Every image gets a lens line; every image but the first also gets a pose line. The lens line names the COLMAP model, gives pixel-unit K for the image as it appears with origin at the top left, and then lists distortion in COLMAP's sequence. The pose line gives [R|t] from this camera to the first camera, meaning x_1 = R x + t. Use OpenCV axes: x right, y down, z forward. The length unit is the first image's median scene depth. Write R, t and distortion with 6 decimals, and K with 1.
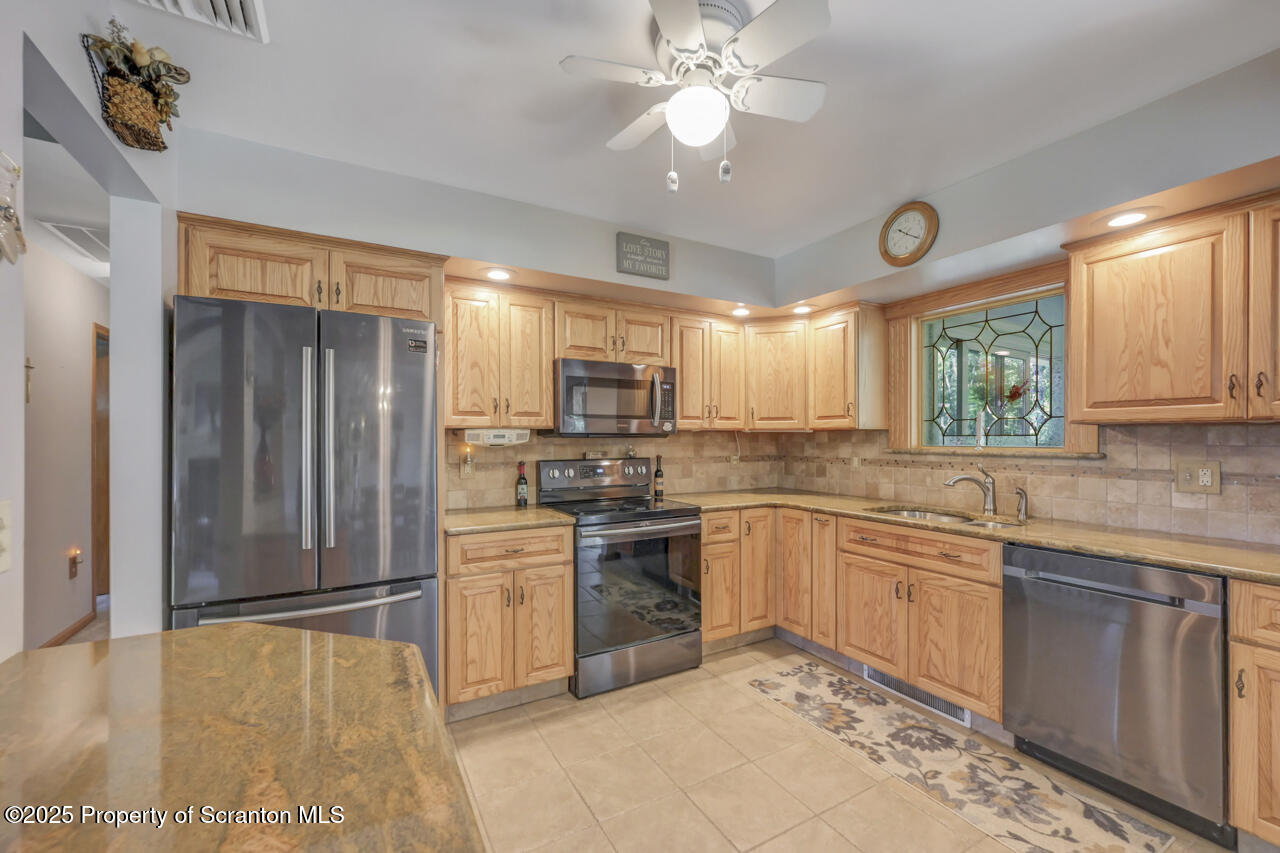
lens RADIAL K [[522.1, 0, 635.1], [0, 522.1, 429.3], [0, 0, 1]] dist [0.000293, 0.000309]
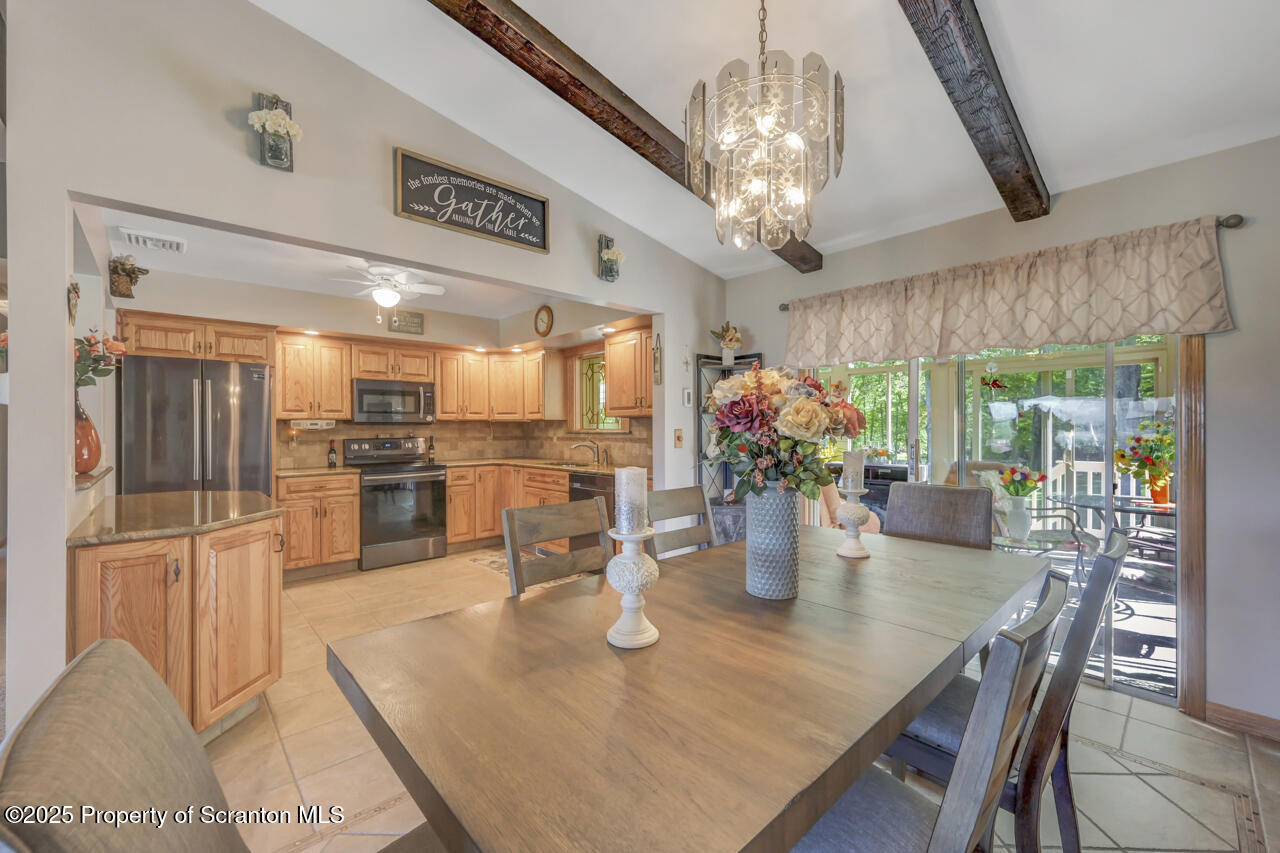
lens RADIAL K [[516.4, 0, 643.3], [0, 516.4, 419.7], [0, 0, 1]] dist [-0.001580, 0.000459]
pose [[0.969222, -0.000337, 0.246188, 0.347977], [0.000047, 0.999999, 0.001182, -0.002618], [-0.246188, -0.001134, 0.969221, -0.850746]]
